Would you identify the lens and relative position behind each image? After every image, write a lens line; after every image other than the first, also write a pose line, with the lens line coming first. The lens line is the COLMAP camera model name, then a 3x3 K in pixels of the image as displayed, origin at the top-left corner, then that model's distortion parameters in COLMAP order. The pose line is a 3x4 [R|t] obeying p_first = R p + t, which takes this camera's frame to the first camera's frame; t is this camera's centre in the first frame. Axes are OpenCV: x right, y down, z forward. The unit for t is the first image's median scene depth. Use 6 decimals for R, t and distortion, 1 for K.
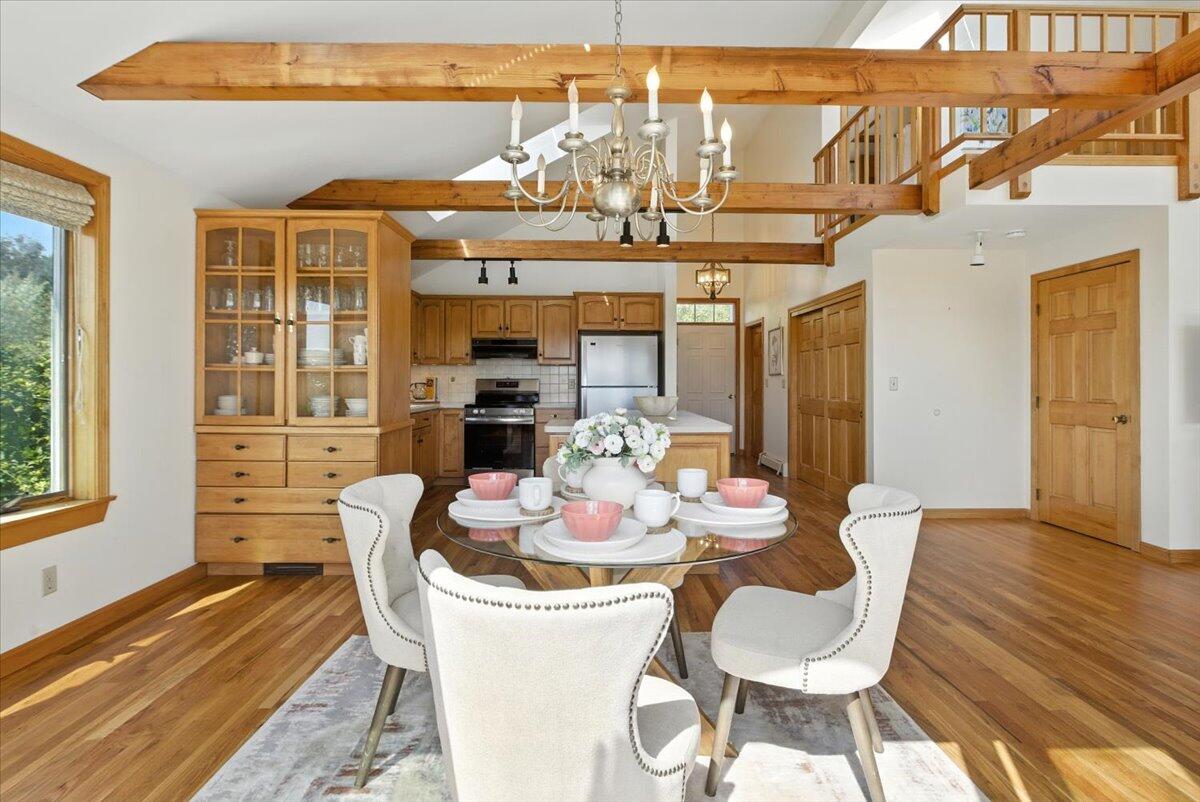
lens RADIAL K [[574.2, 0, 597.5], [0, 574.2, 379.2], [0, 0, 1]] dist [-0.003330, 0.000978]
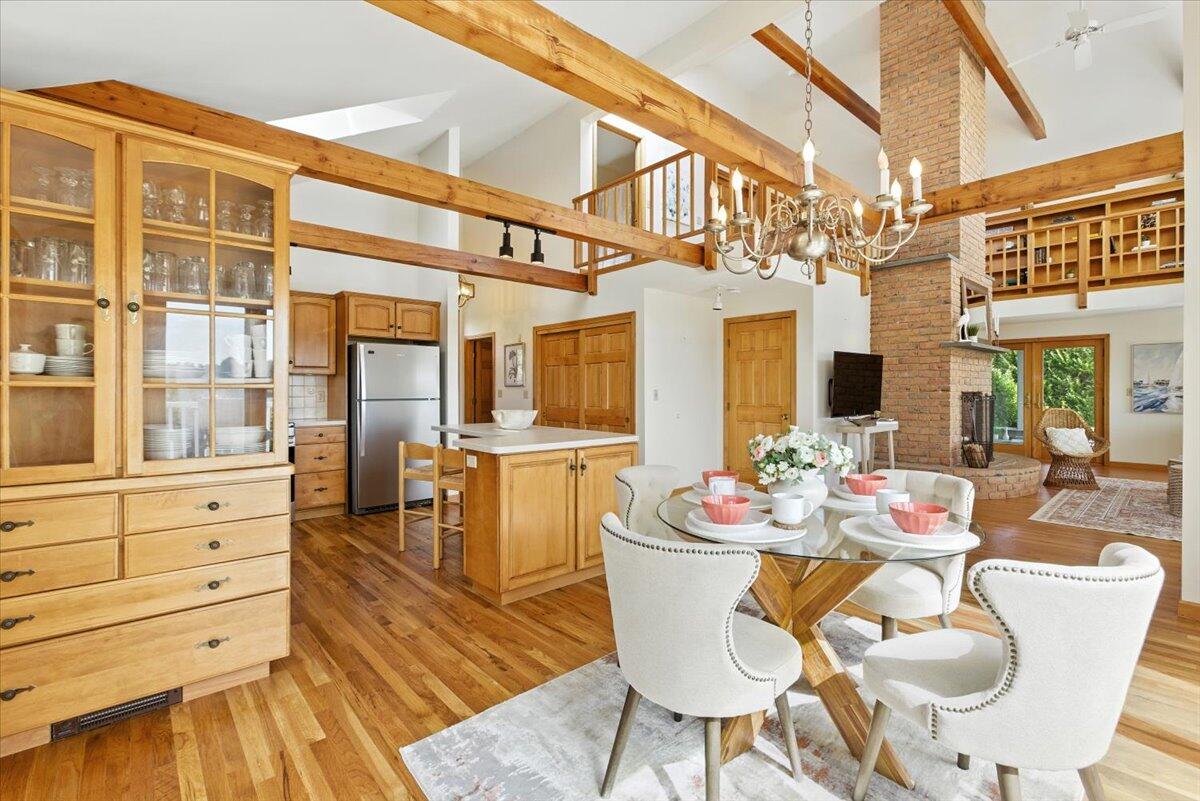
lens RADIAL K [[543.5, 0, 604.8], [0, 543.5, 389.9], [0, 0, 1]] dist [-0.007547, 0.001460]
pose [[0.753375, -0.003427, 0.657582, -0.308838], [-0.000258, 0.999985, 0.005507, -0.008246], [-0.657591, -0.004318, 0.753362, 0.137729]]
